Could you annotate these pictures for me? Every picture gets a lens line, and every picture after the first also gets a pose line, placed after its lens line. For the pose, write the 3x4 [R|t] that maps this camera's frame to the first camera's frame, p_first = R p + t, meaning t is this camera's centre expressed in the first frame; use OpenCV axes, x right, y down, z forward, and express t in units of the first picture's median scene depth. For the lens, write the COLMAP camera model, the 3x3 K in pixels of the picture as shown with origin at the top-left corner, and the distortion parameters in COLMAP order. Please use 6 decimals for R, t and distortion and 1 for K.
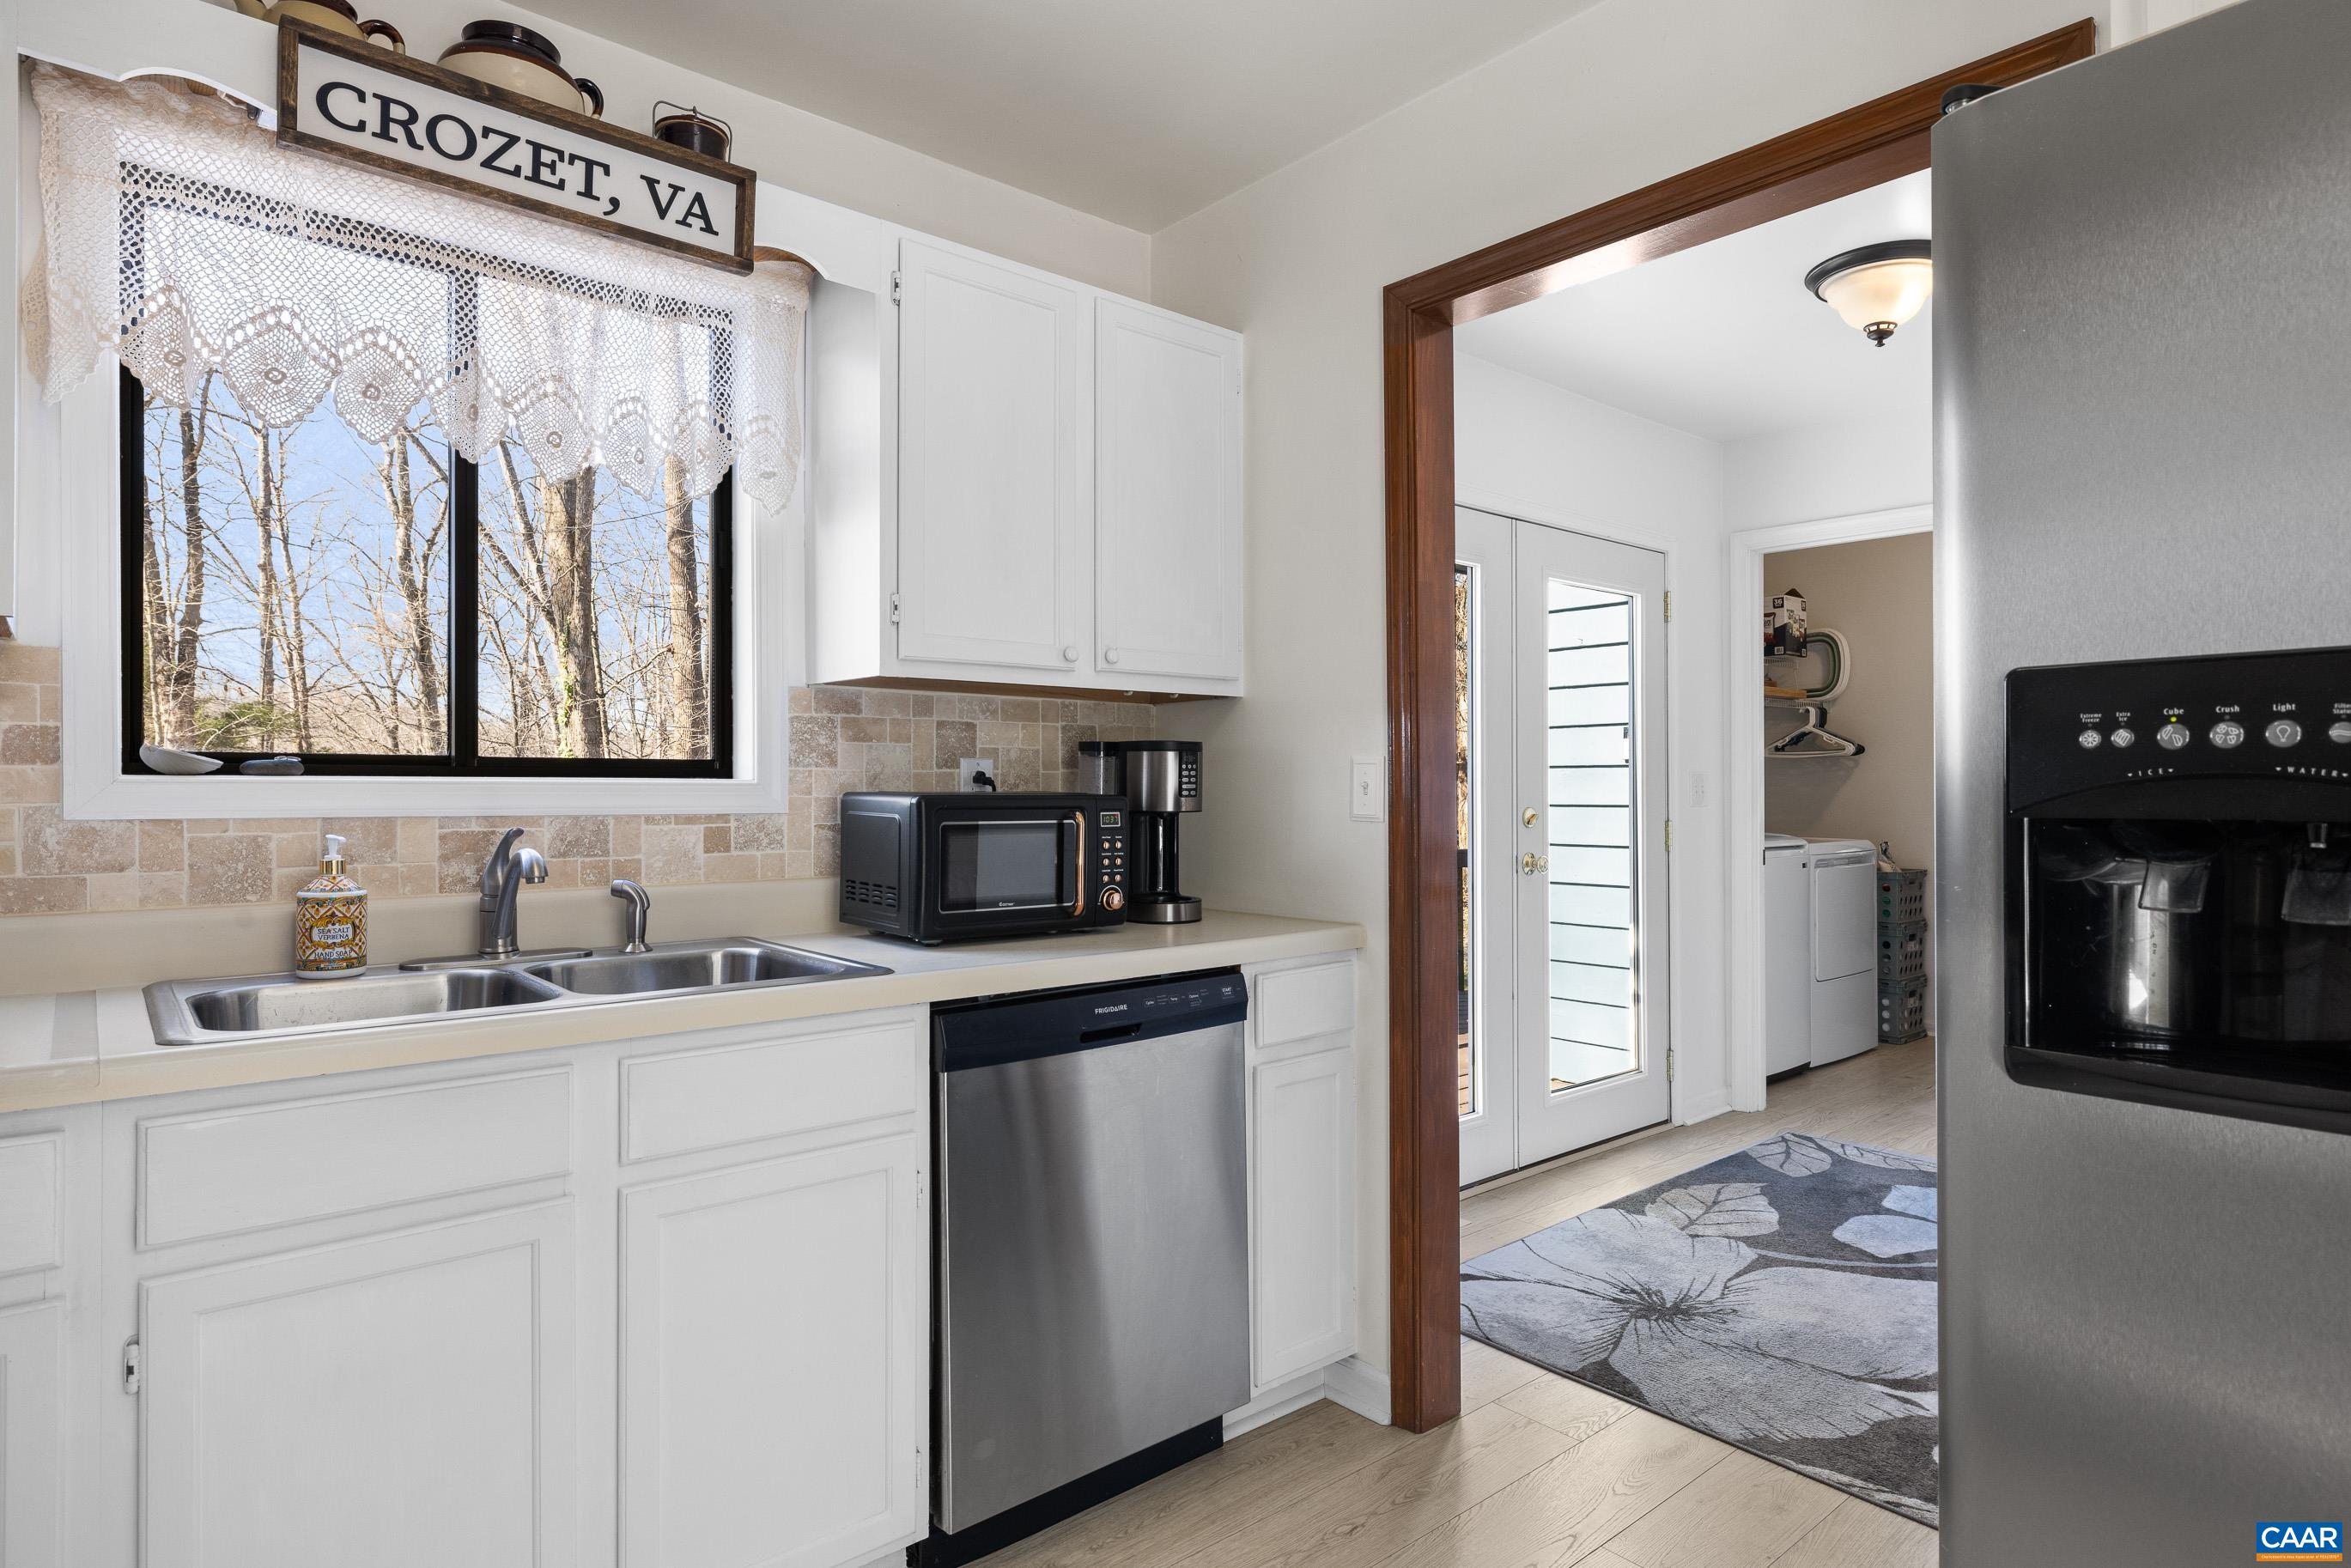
lens RADIAL K [[1321.0, 0, 1180.4], [0, 1321.0, 786.7], [0, 0, 1]] dist [-0.001627, -0.000031]
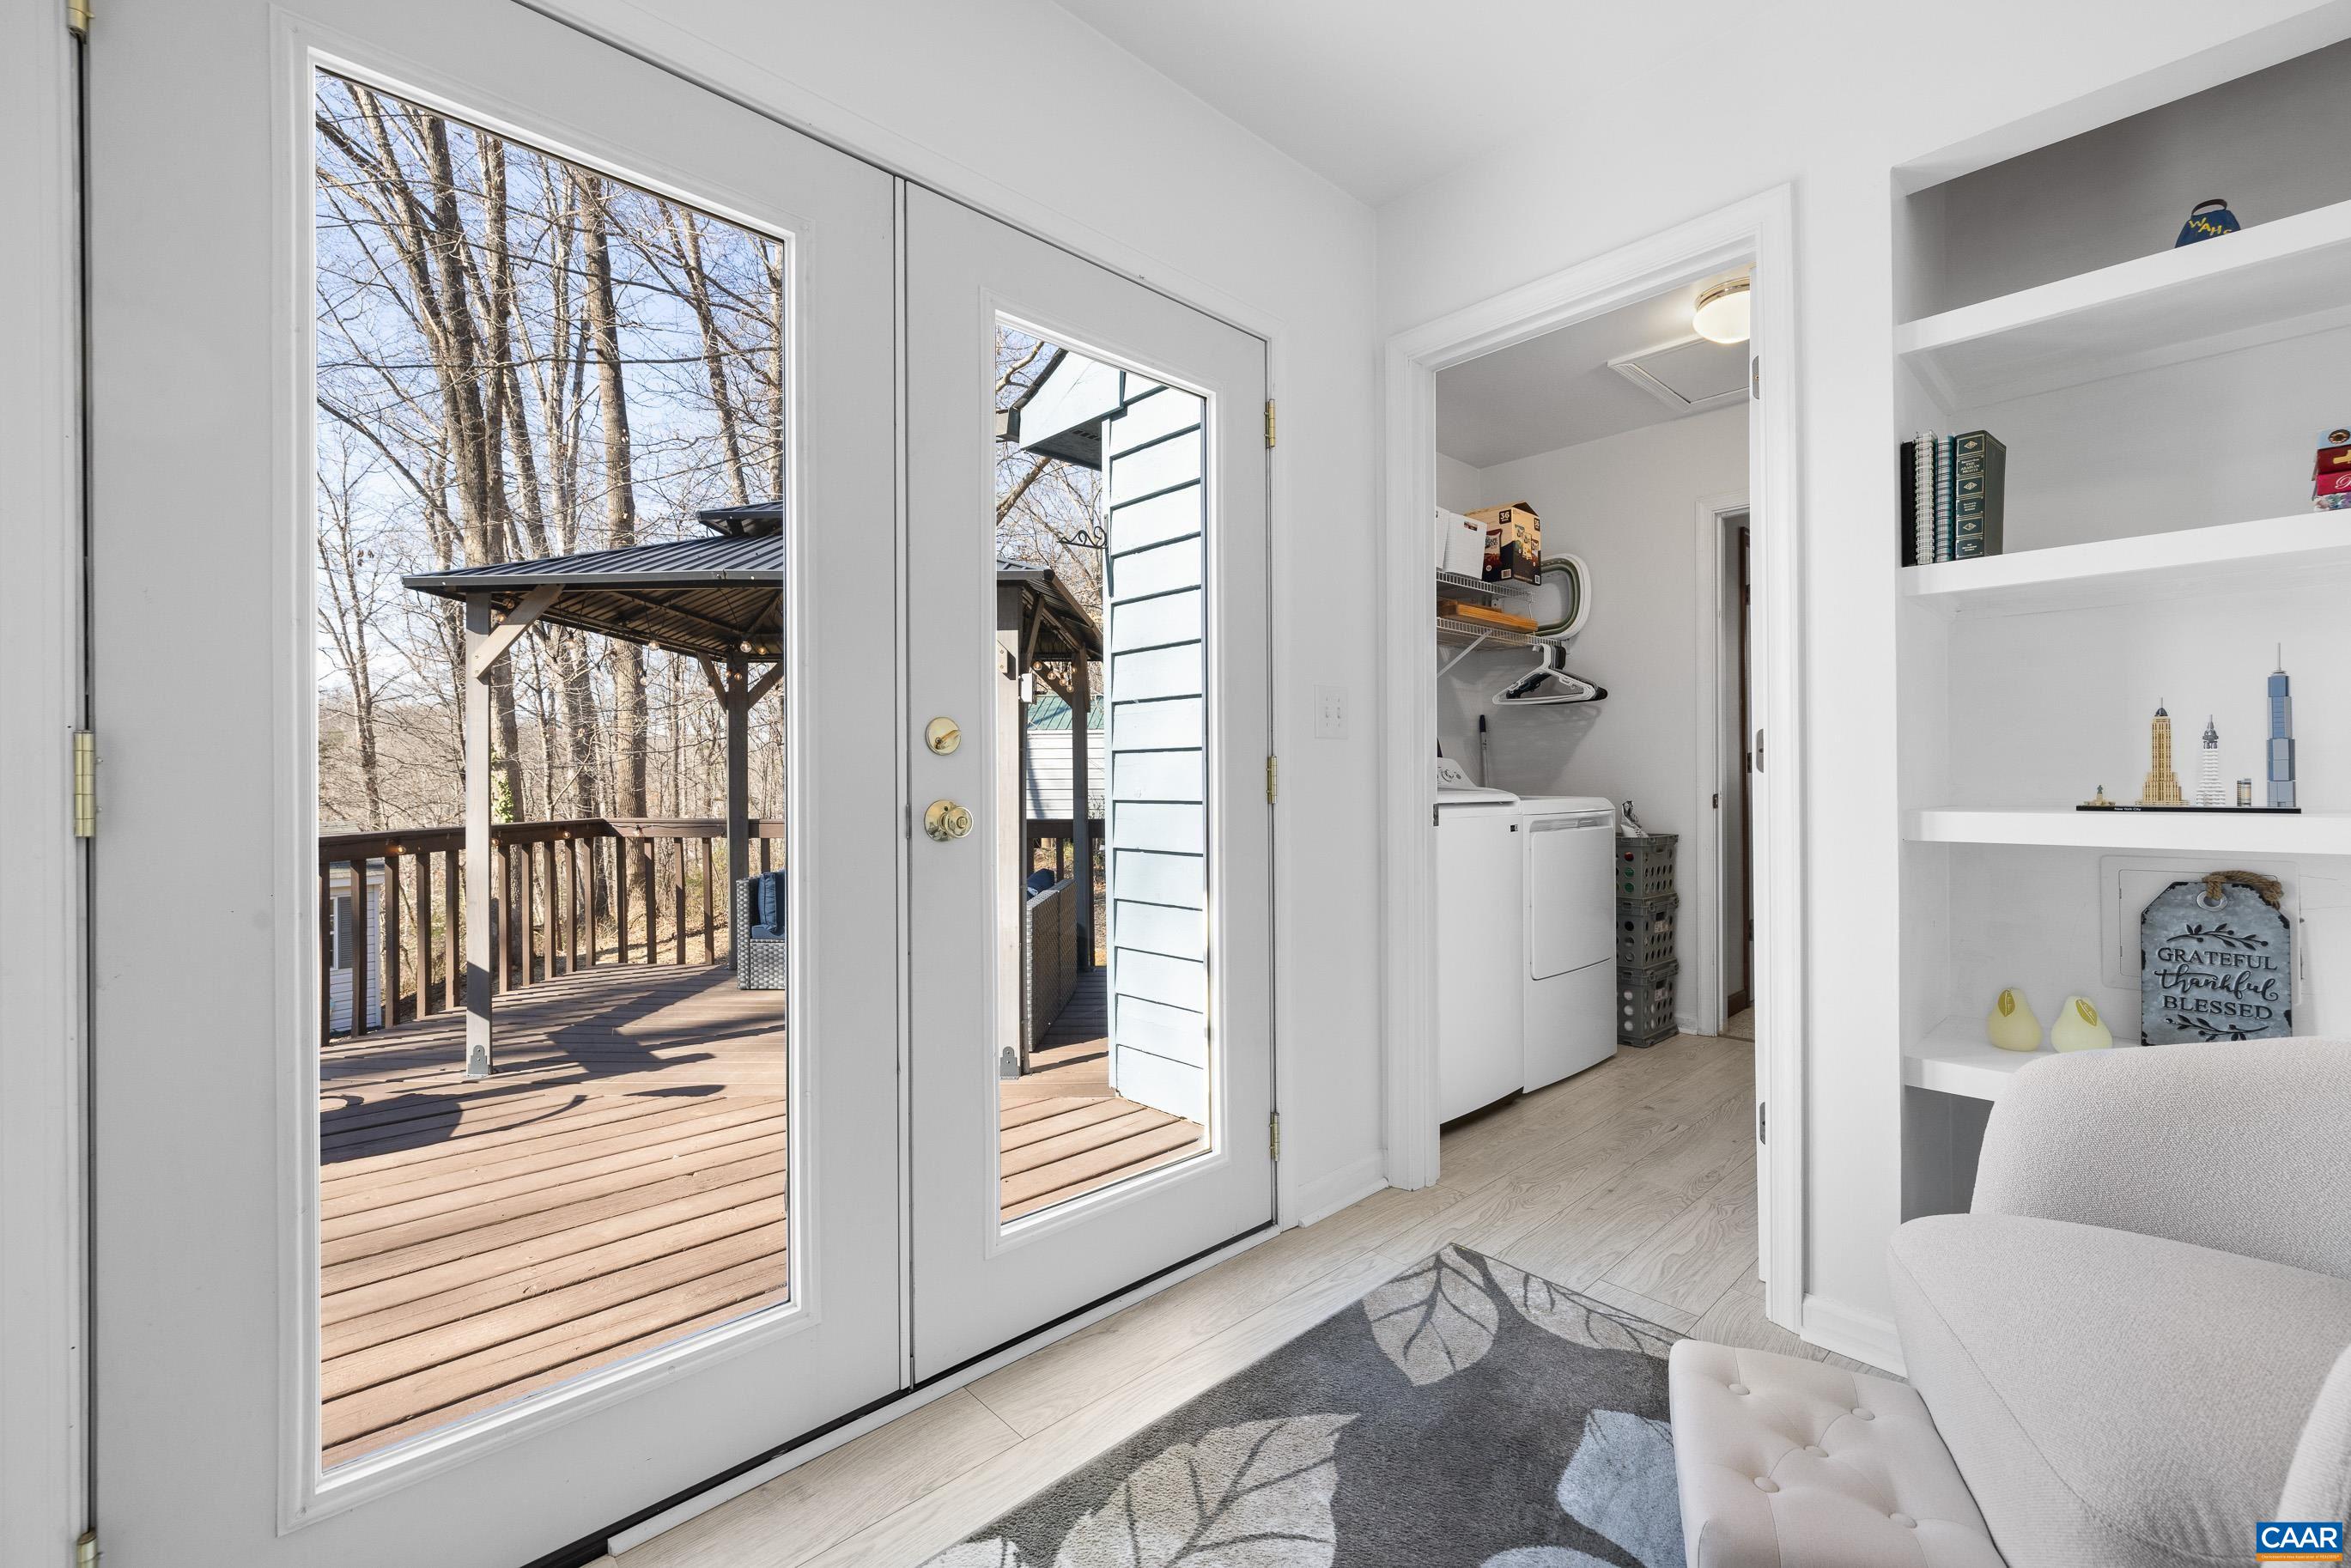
lens RADIAL K [[1050.1, 0, 1166.4], [0, 1050.1, 786.9], [0, 0, 1]] dist [0.001356, -0.000103]
pose [[0.998834, -0.004428, 0.048083, 0.287458], [0.003985, 0.999949, 0.009314, 0.034594], [-0.048122, -0.009112, 0.998800, 0.480979]]
